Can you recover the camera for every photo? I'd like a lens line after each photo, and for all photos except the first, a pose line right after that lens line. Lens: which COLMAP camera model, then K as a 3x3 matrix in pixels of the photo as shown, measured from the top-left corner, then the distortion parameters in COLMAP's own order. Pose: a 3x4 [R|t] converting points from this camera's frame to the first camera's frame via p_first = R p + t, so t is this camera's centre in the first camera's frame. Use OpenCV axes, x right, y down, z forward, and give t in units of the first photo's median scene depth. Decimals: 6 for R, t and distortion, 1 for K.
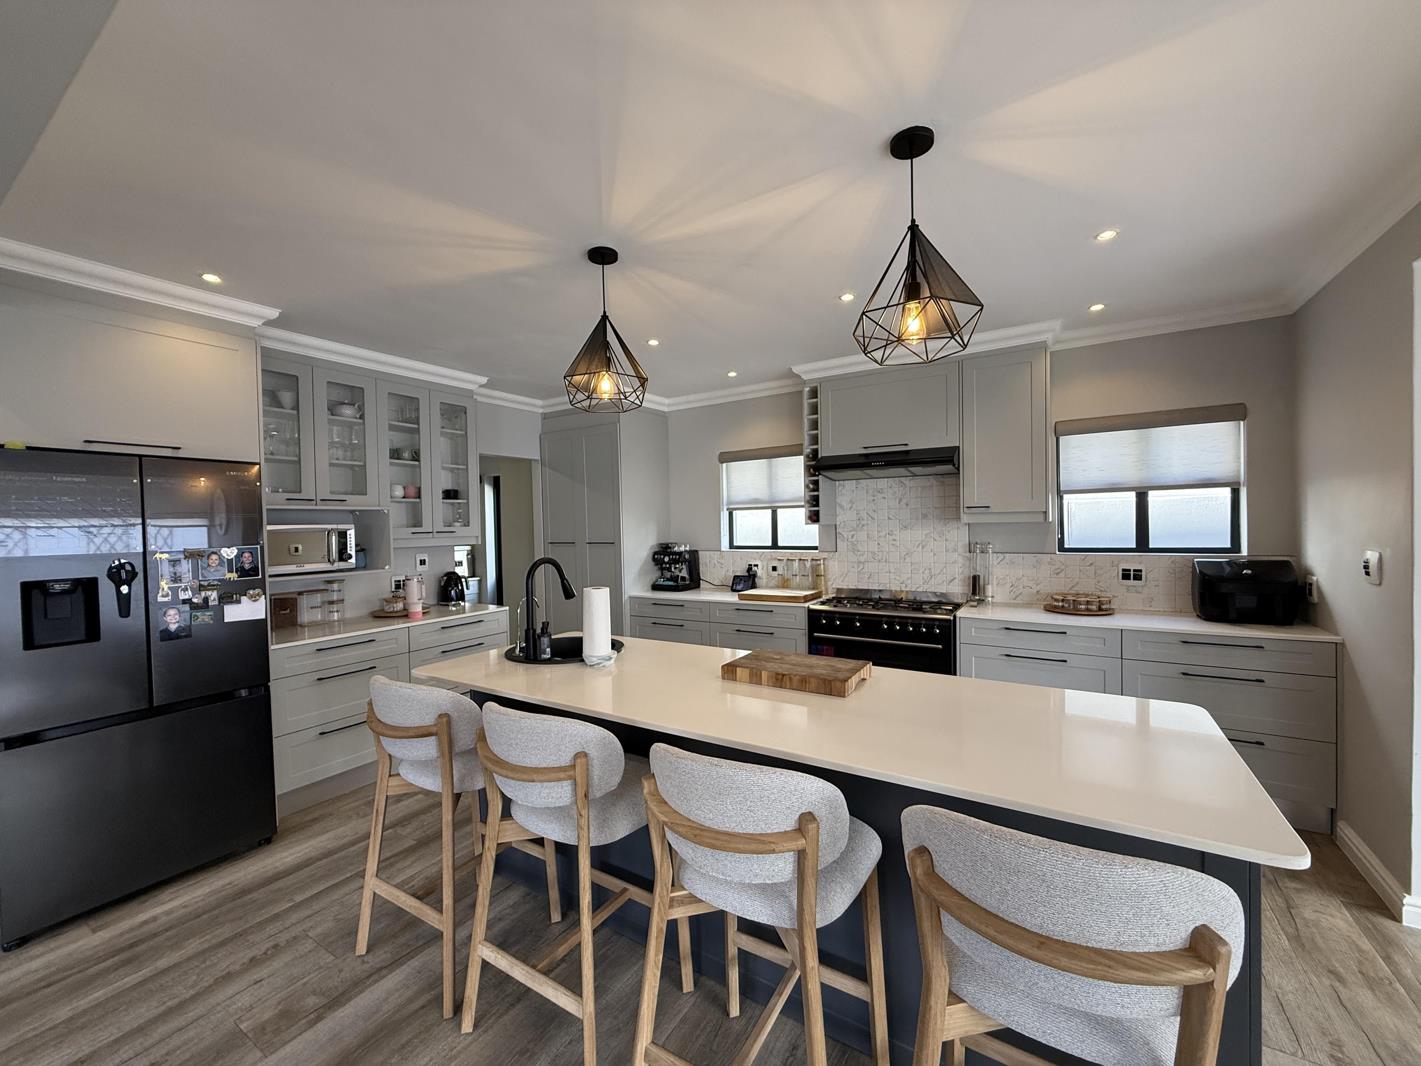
lens RADIAL K [[565.6, 0, 707.4], [0, 565.6, 534.7], [0, 0, 1]] dist [-0.000916, 0.000038]
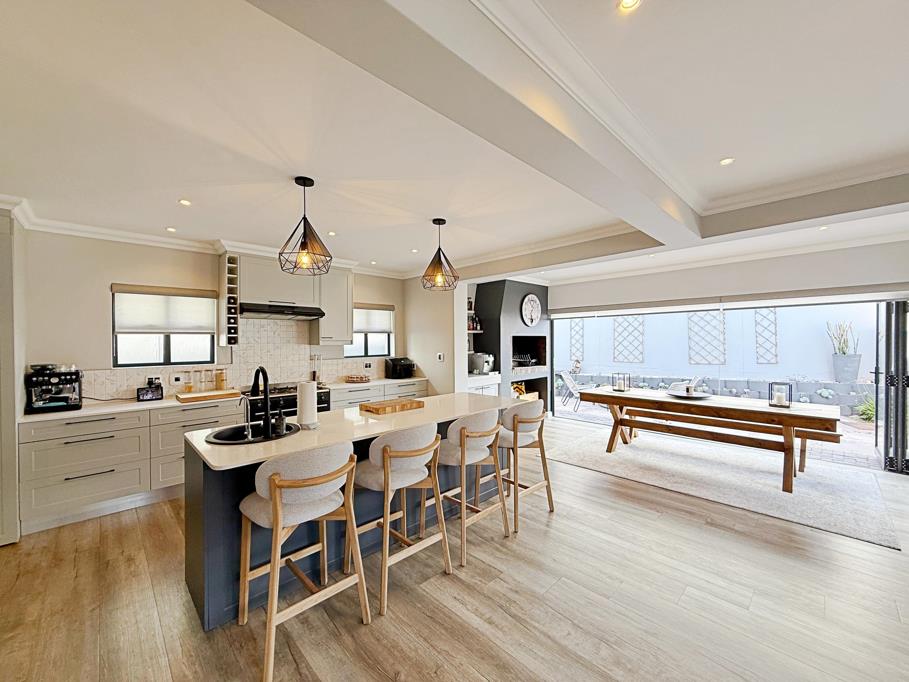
lens RADIAL K [[361.8, 0, 452.5], [0, 361.8, 342.1], [0, 0, 1]] dist [-0.000916, 0.000038]
pose [[0.235166, 0.014691, 0.971844, -0.695349], [0.021502, 0.999562, -0.020313, 0.004835], [-0.971717, 0.025673, 0.234747, 0.214727]]
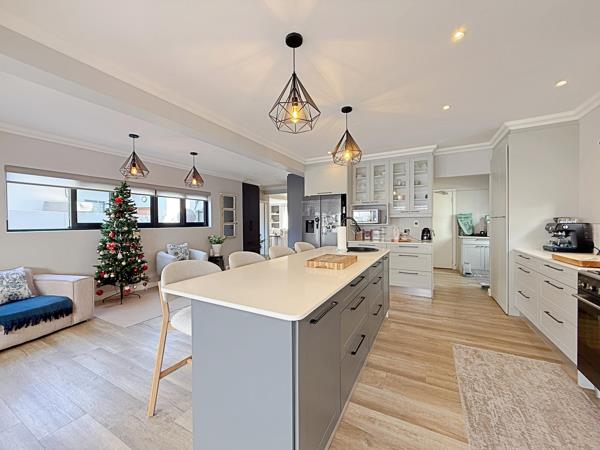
lens RADIAL K [[238.8, 0, 298.7], [0, 238.8, 225.7], [0, 0, 1]] dist [-0.000916, 0.000038]
pose [[0.067176, 0.034711, -0.997137, 0.635115], [-0.013097, 0.999339, 0.033906, 0.031609], [0.997655, 0.010782, 0.067586, 0.430130]]
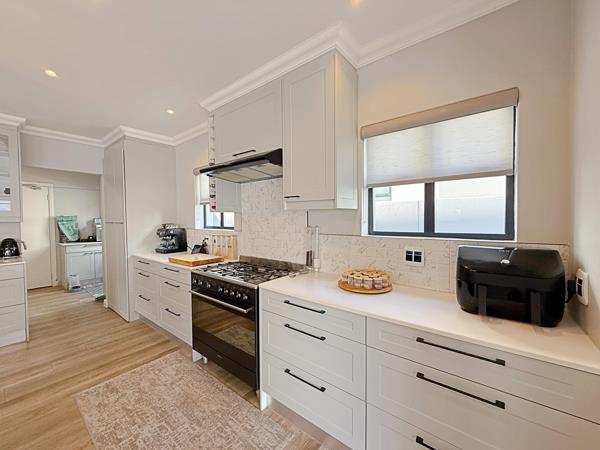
lens RADIAL K [[238.8, 0, 298.7], [0, 238.8, 225.7], [0, 0, 1]] dist [-0.000916, 0.000038]
pose [[0.994644, 0.017498, -0.101870, 0.520910], [-0.016373, 0.999796, 0.011862, 0.007181], [0.102056, -0.010131, 0.994727, 0.460542]]
